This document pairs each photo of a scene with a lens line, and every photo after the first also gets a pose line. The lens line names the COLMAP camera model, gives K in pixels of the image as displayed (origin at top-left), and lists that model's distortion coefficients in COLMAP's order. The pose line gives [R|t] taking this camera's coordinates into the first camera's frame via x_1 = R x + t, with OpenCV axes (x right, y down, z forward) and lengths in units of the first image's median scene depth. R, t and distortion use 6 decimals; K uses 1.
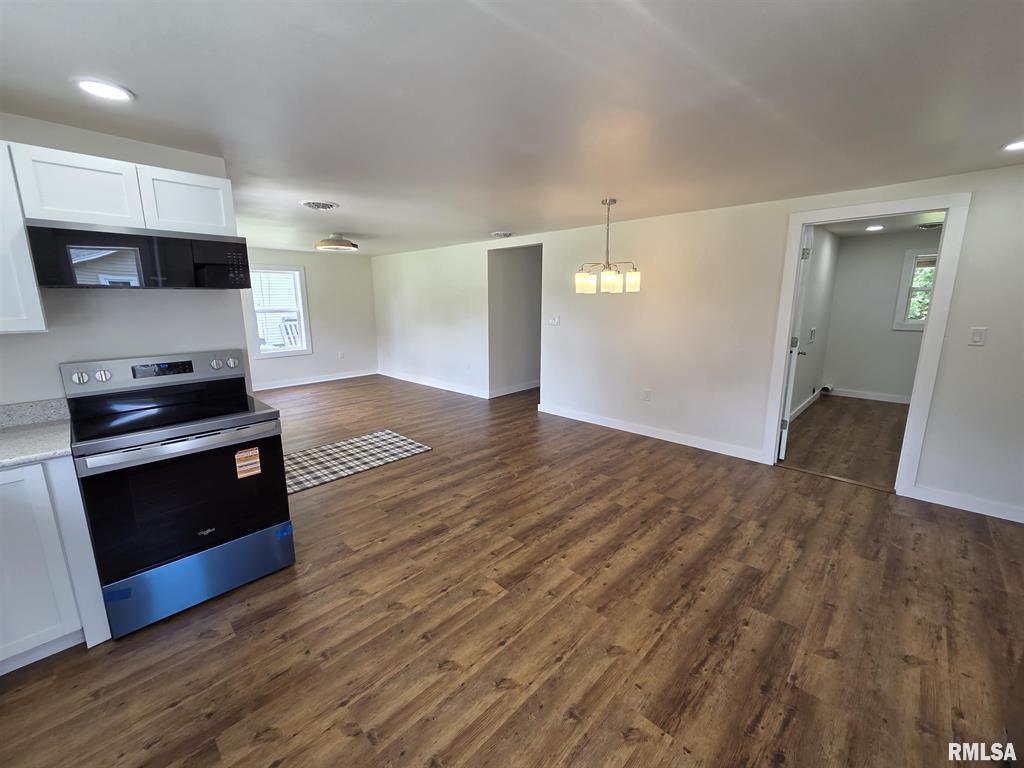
lens RADIAL K [[417.9, 0, 507.6], [0, 417.9, 378.4], [0, 0, 1]] dist [0.004685, -0.000917]
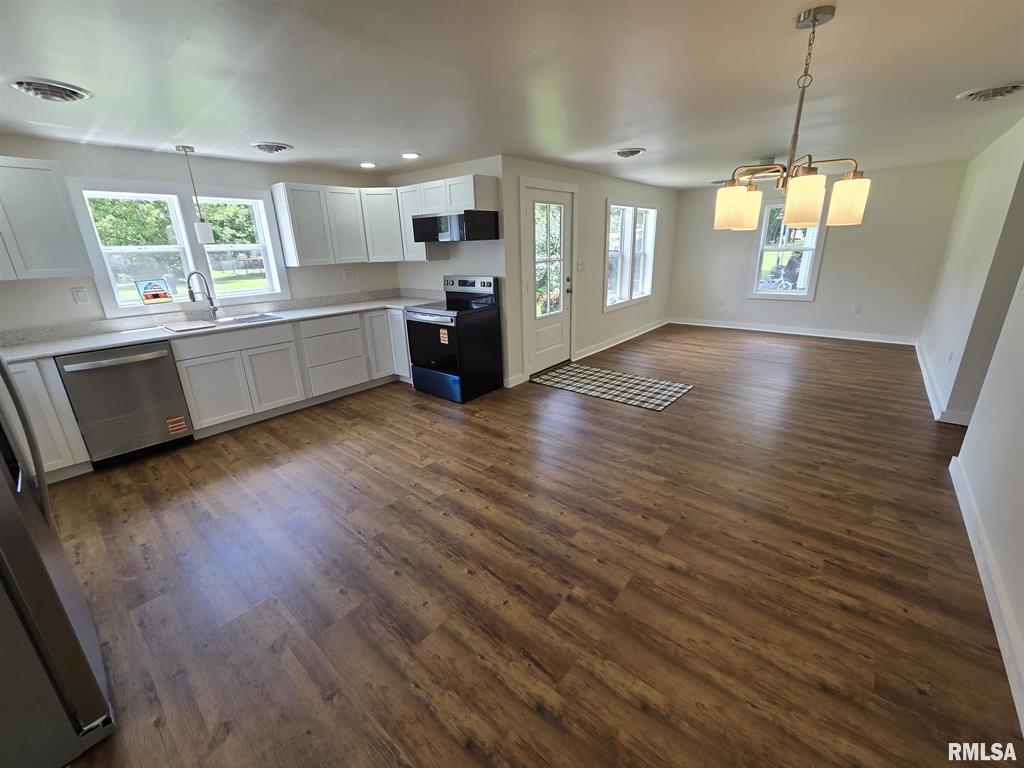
lens RADIAL K [[417.9, 0, 509.0], [0, 417.9, 377.6], [0, 0, 1]] dist [0.004685, -0.000917]
pose [[0.063040, 0.304748, -0.950345, 0.893726], [-0.159429, 0.943085, 0.291844, -0.158101], [0.985195, 0.133115, 0.108037, 0.786875]]
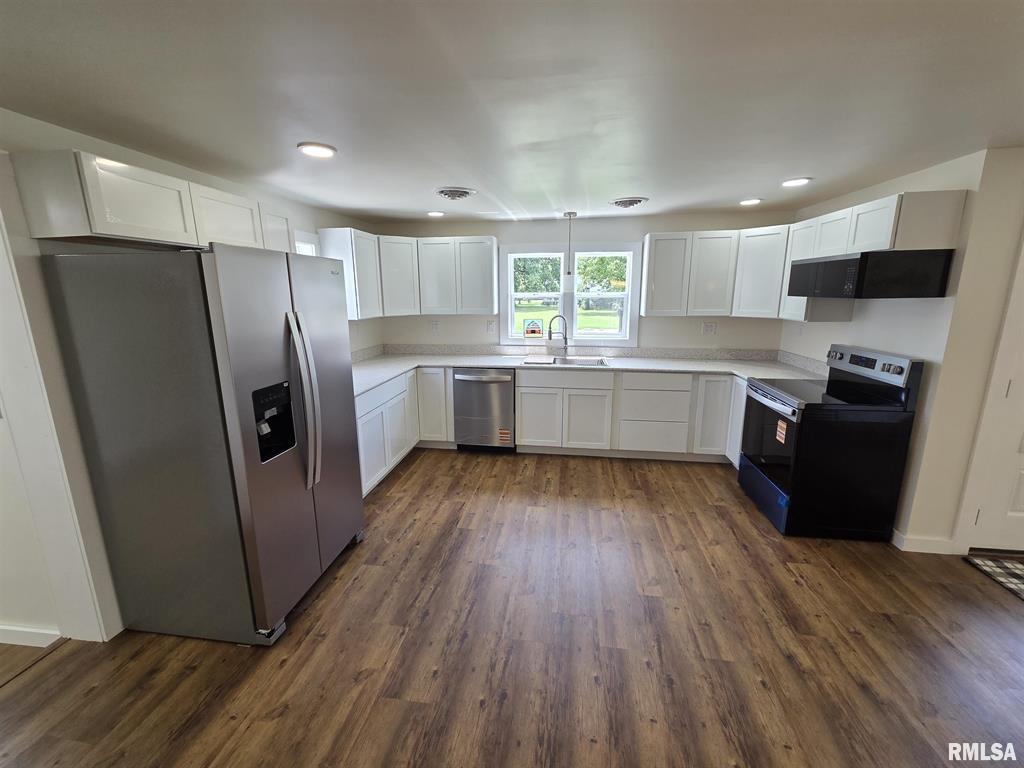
lens RADIAL K [[417.9, 0, 506.8], [0, 417.9, 378.0], [0, 0, 1]] dist [0.004685, -0.000917]
pose [[-0.810563, 0.131260, -0.570753, 0.572289], [-0.100100, 0.929169, 0.355845, -0.238166], [0.577034, 0.345567, -0.740011, 1.004810]]
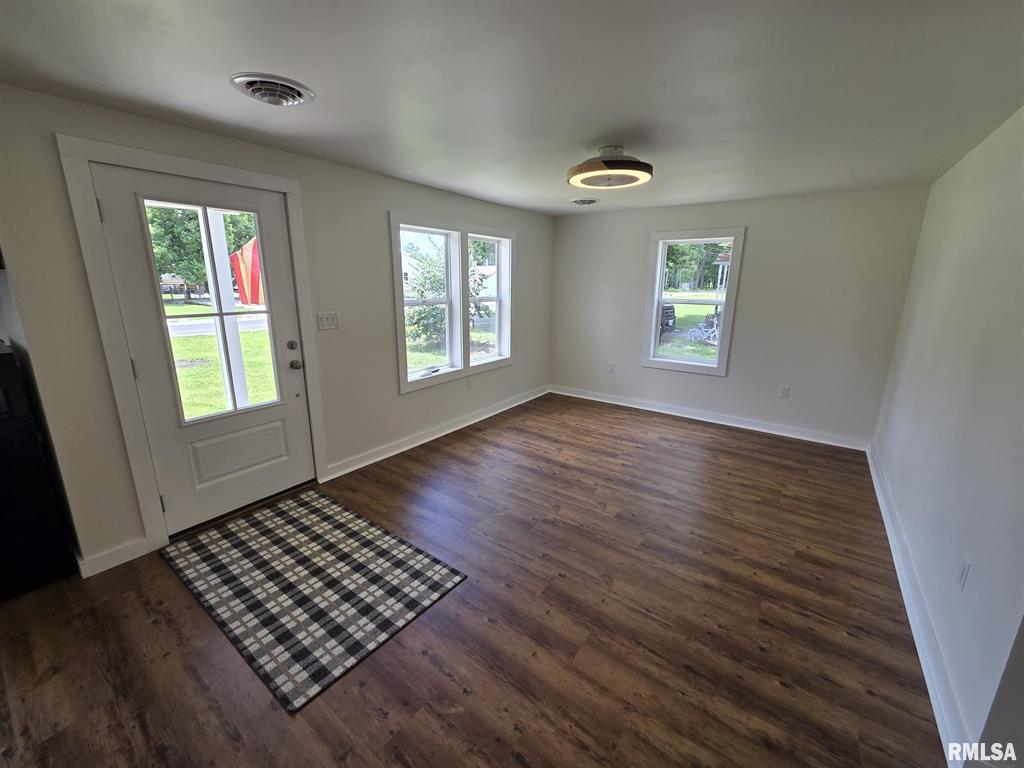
lens RADIAL K [[417.9, 0, 510.7], [0, 417.9, 378.0], [0, 0, 1]] dist [0.004685, -0.000917]
pose [[0.136410, 0.236490, -0.962011, 0.172135], [-0.197028, 0.958165, 0.207606, -0.302467], [0.970862, 0.161223, 0.177299, 1.484663]]
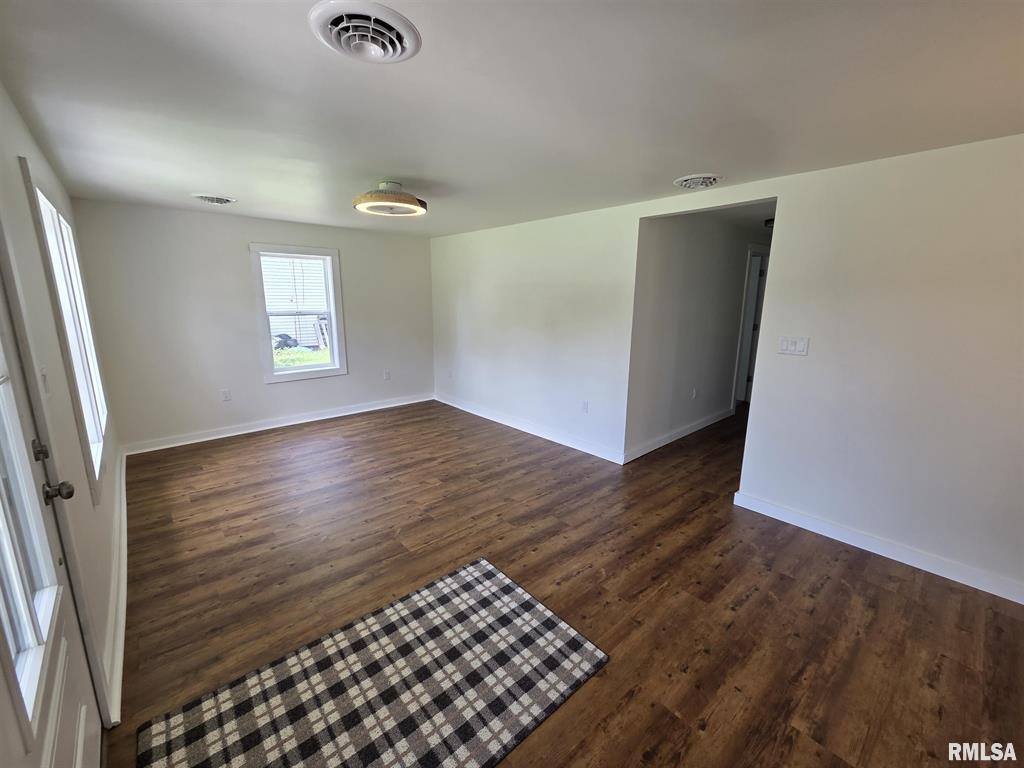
lens RADIAL K [[417.9, 0, 510.1], [0, 417.9, 381.1], [0, 0, 1]] dist [0.004685, -0.000917]
pose [[0.997101, 0.029574, -0.070113, -0.357786], [-0.028649, 0.999489, 0.014163, -0.161125], [0.070496, -0.012113, 0.997439, 0.789924]]
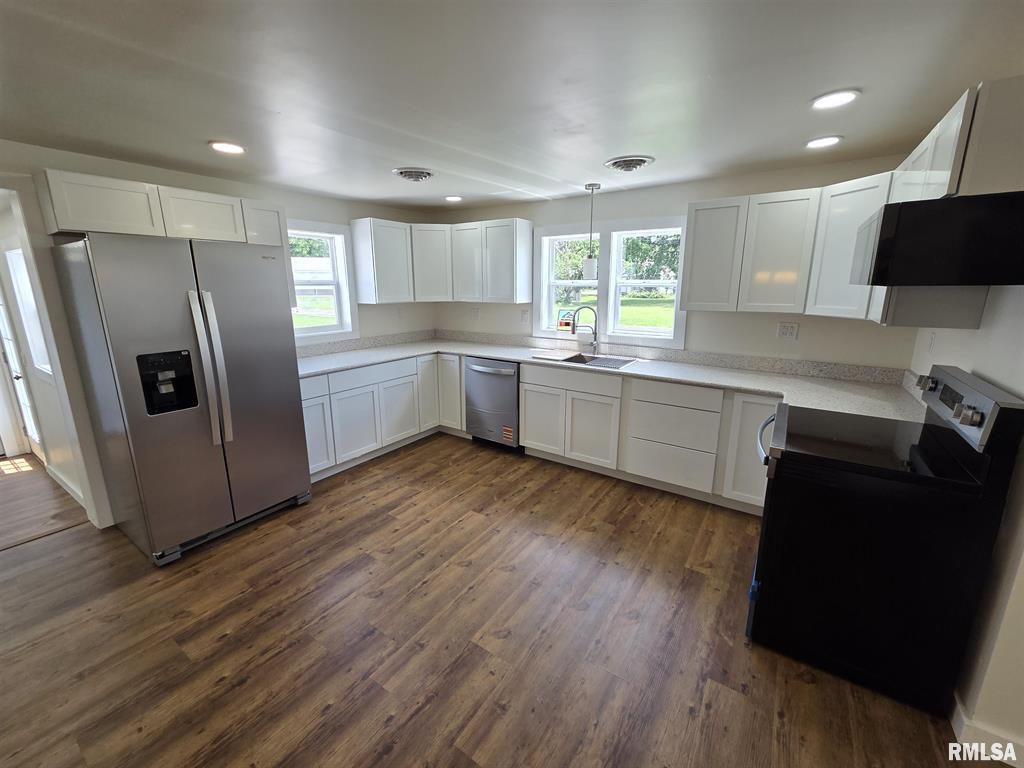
lens RADIAL K [[417.9, 0, 508.7], [0, 417.9, 377.8], [0, 0, 1]] dist [0.004685, -0.000917]
pose [[-0.984681, 0.044631, -0.168560, 0.033834], [-0.026987, 0.916032, 0.400196, -0.242278], [0.172267, 0.398614, -0.900795, 1.135524]]
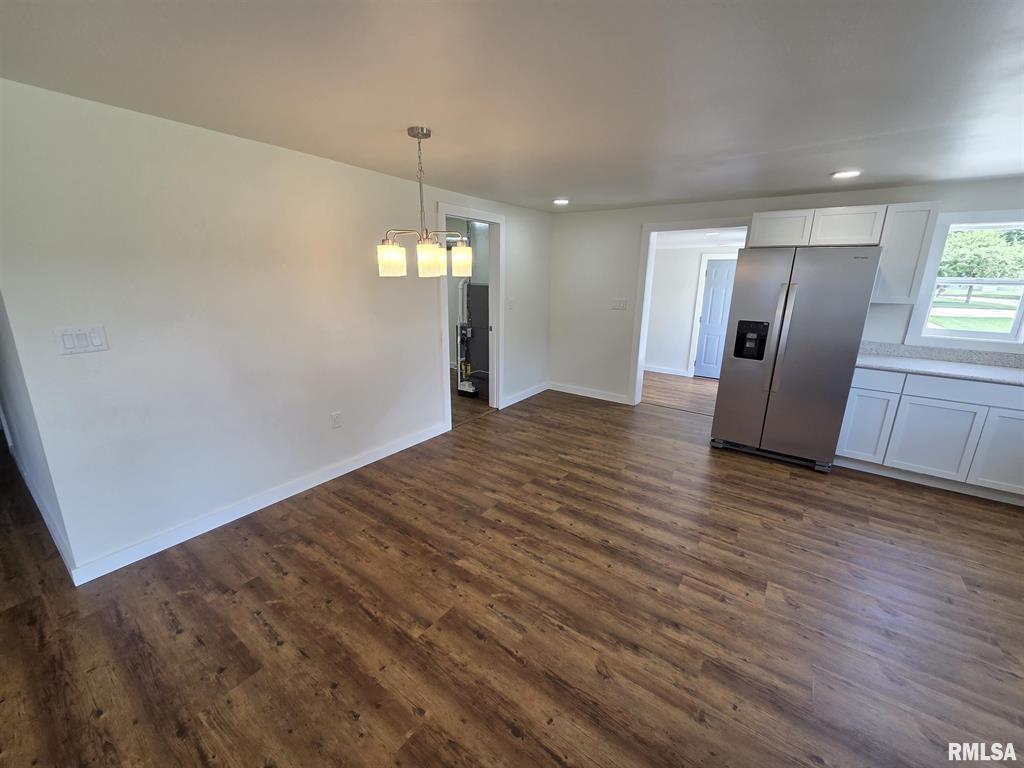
lens RADIAL K [[417.9, 0, 507.3], [0, 417.9, 376.7], [0, 0, 1]] dist [0.004685, -0.000917]
pose [[-0.144101, -0.235581, 0.961112, -0.557318], [0.170343, 0.950845, 0.258604, -0.245431], [-0.974791, 0.200984, -0.096888, 1.166867]]
